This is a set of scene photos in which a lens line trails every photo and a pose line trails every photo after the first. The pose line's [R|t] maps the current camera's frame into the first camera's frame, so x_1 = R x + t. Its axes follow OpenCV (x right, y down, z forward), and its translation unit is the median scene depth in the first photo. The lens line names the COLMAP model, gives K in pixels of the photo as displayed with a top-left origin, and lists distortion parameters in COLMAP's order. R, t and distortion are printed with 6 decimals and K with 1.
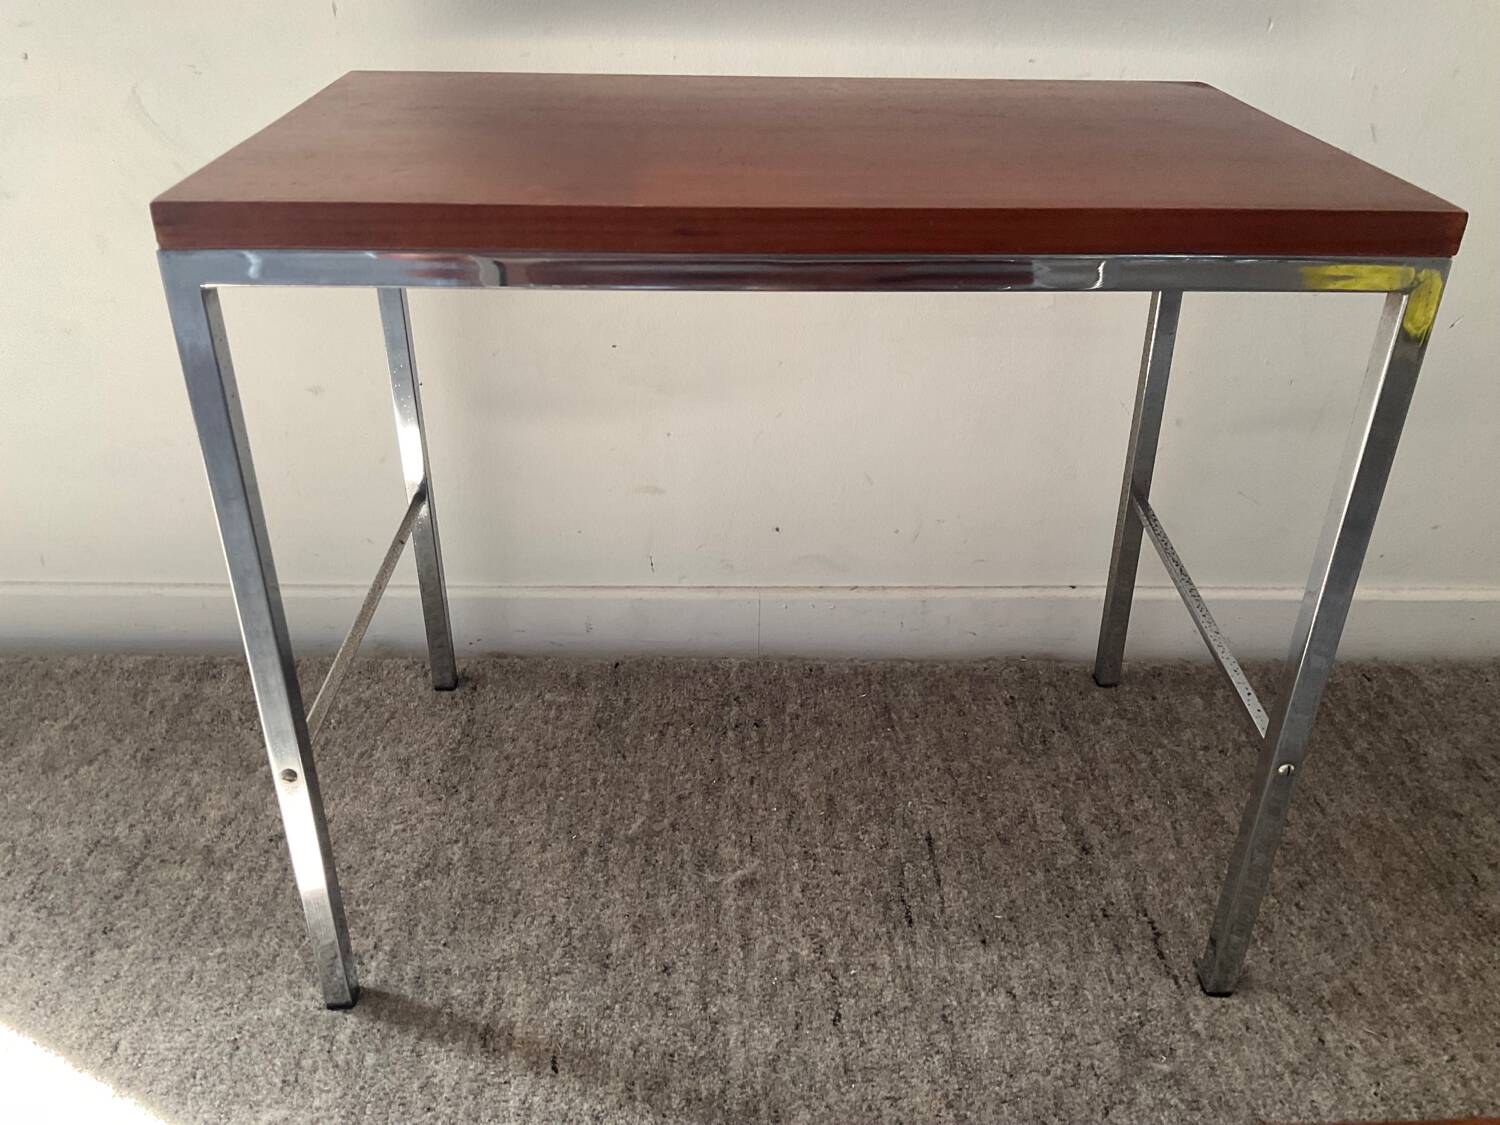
lens RADIAL K [[1265.3, 0, 735.2], [0, 1265.3, 524.2], [0, 0, 1]] dist [0.043835, -0.085771]
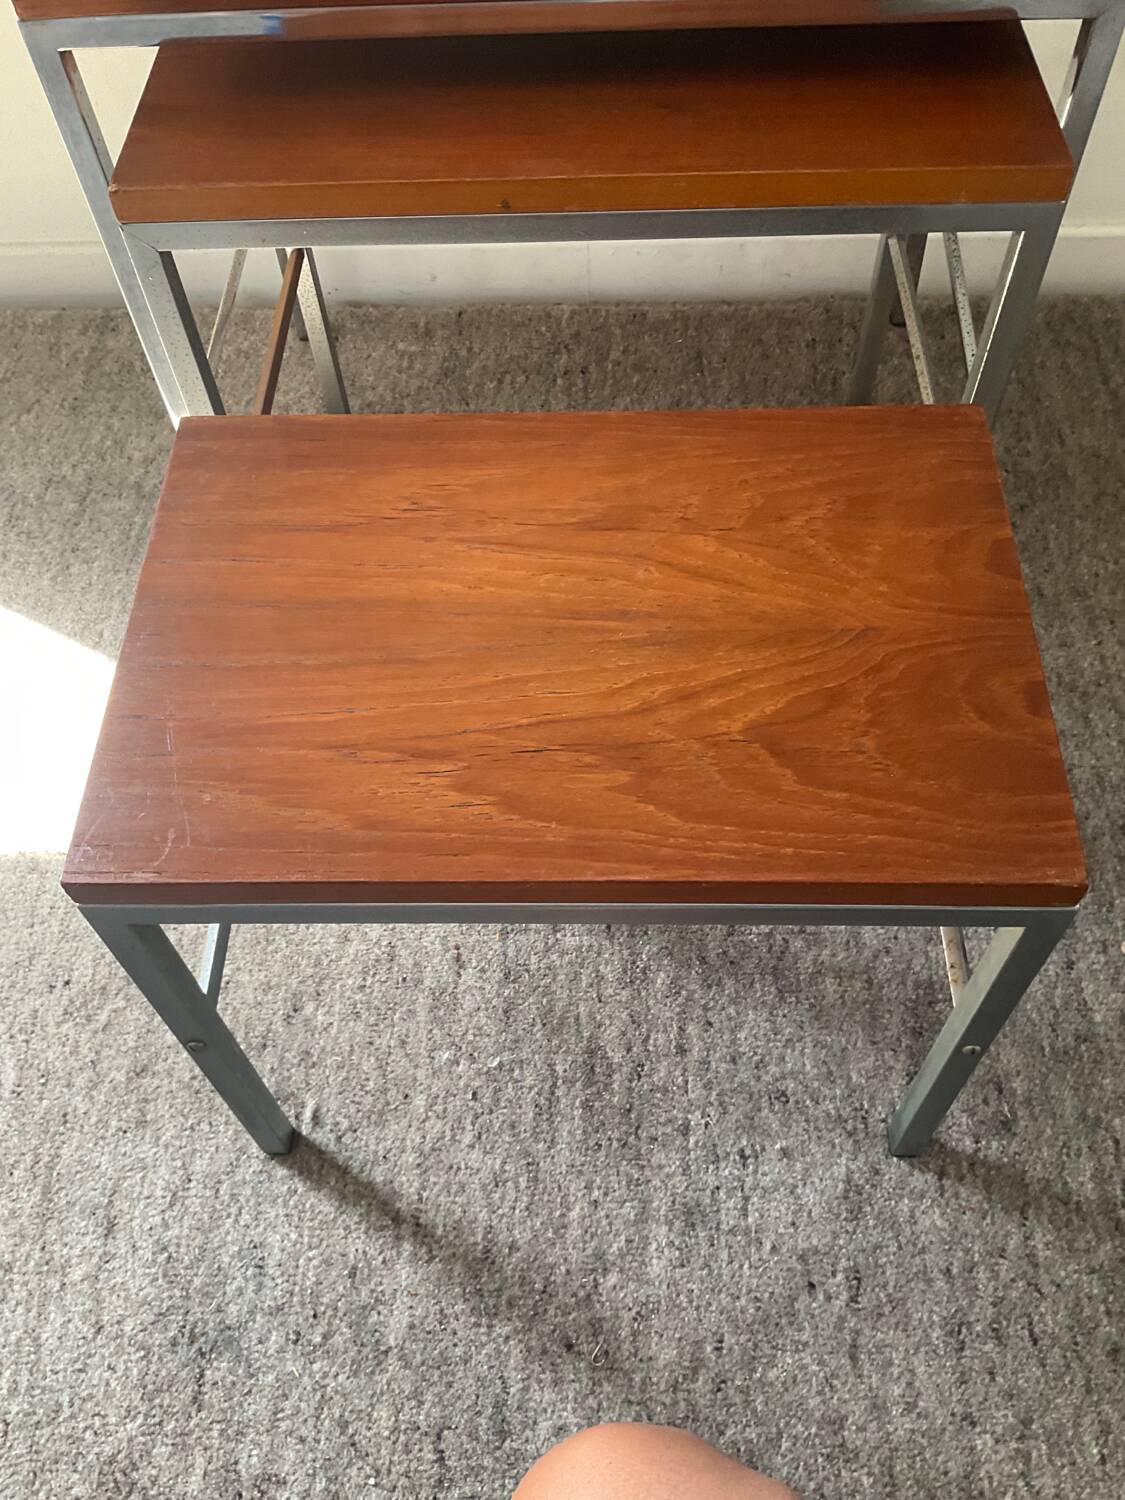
lens RADIAL K [[1265.3, 0, 548.7], [0, 1265.3, 746.2], [0, 0, 1]] dist [0.043835, -0.085771]
pose [[0.997897, 0.005502, -0.064583, 0.076453], [0.025954, 0.879107, 0.475917, -0.110608], [0.059394, -0.476593, 0.877116, -0.210431]]
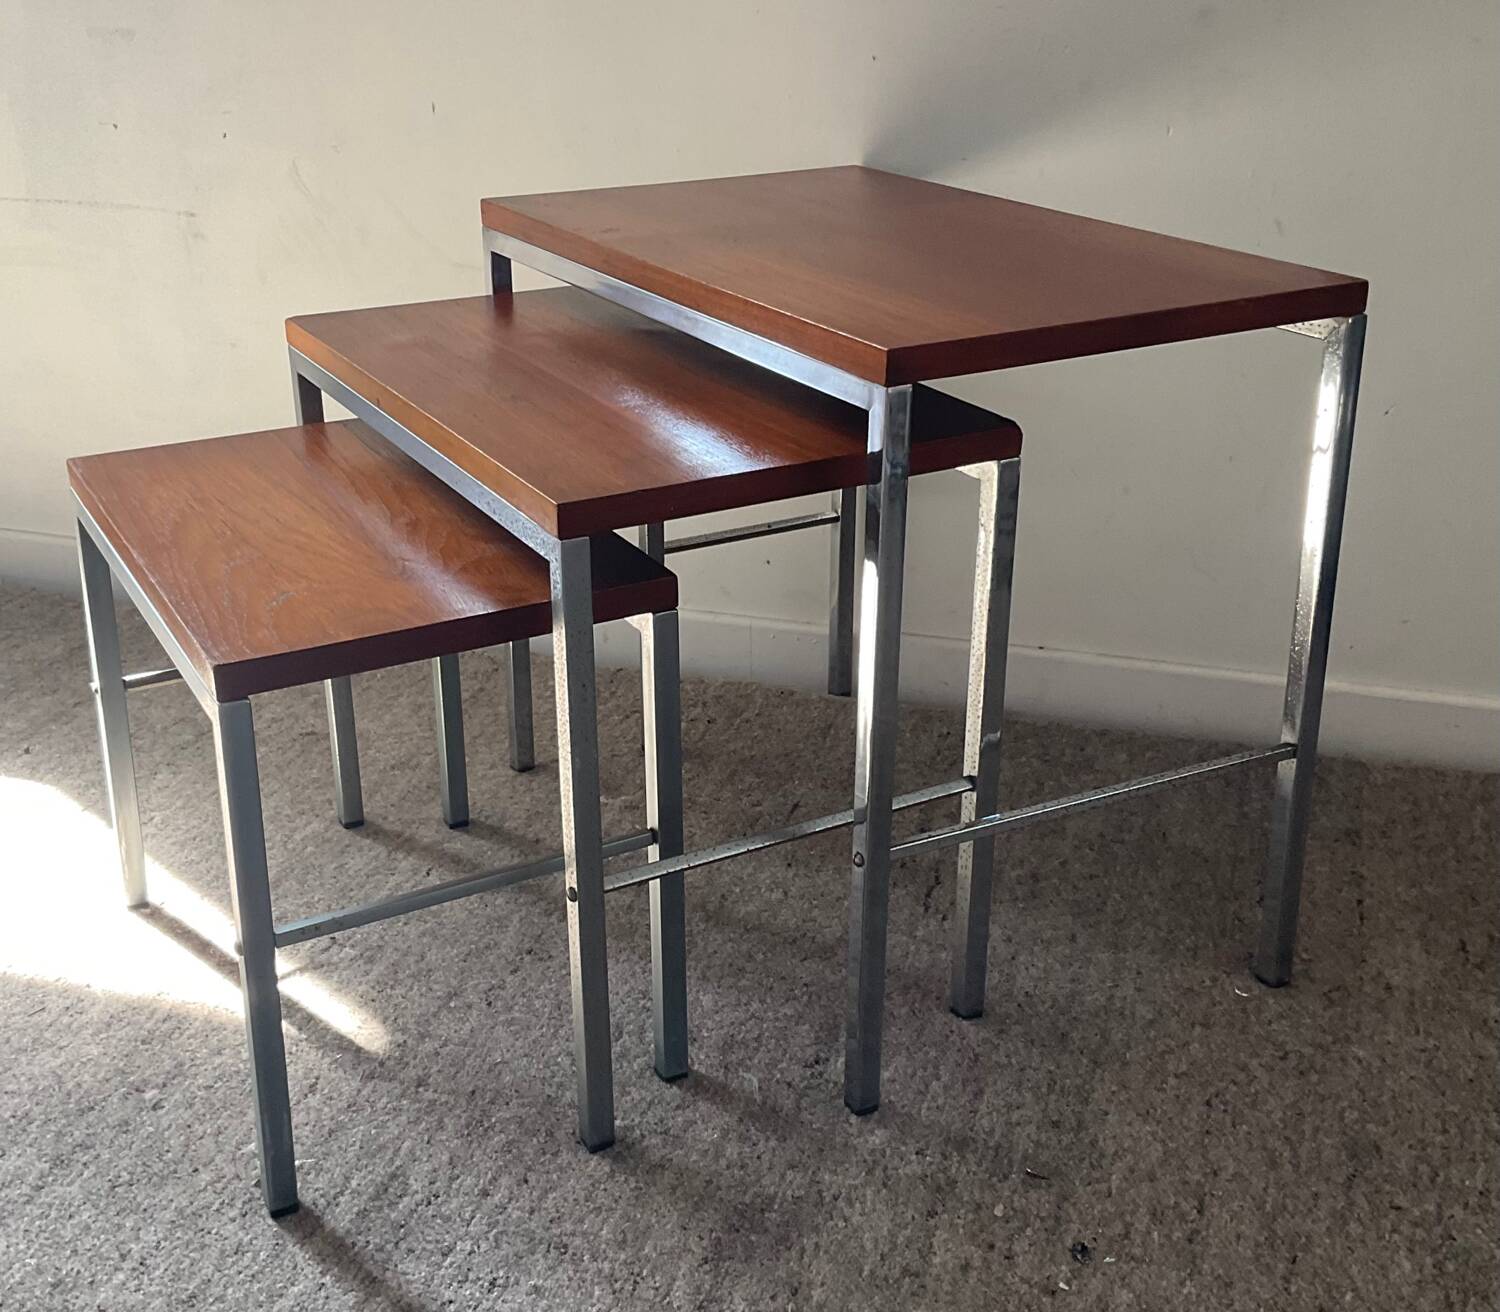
lens RADIAL K [[1817.2, 0, 713.6], [0, 1817.2, 667.7], [0, 0, 1]] dist [0.048017, 0.000000]
pose [[0.946354, 0.108761, -0.304279, 0.626021], [-0.130570, 0.990064, -0.052205, 0.238907], [0.295578, 0.089134, 0.951151, -0.680460]]
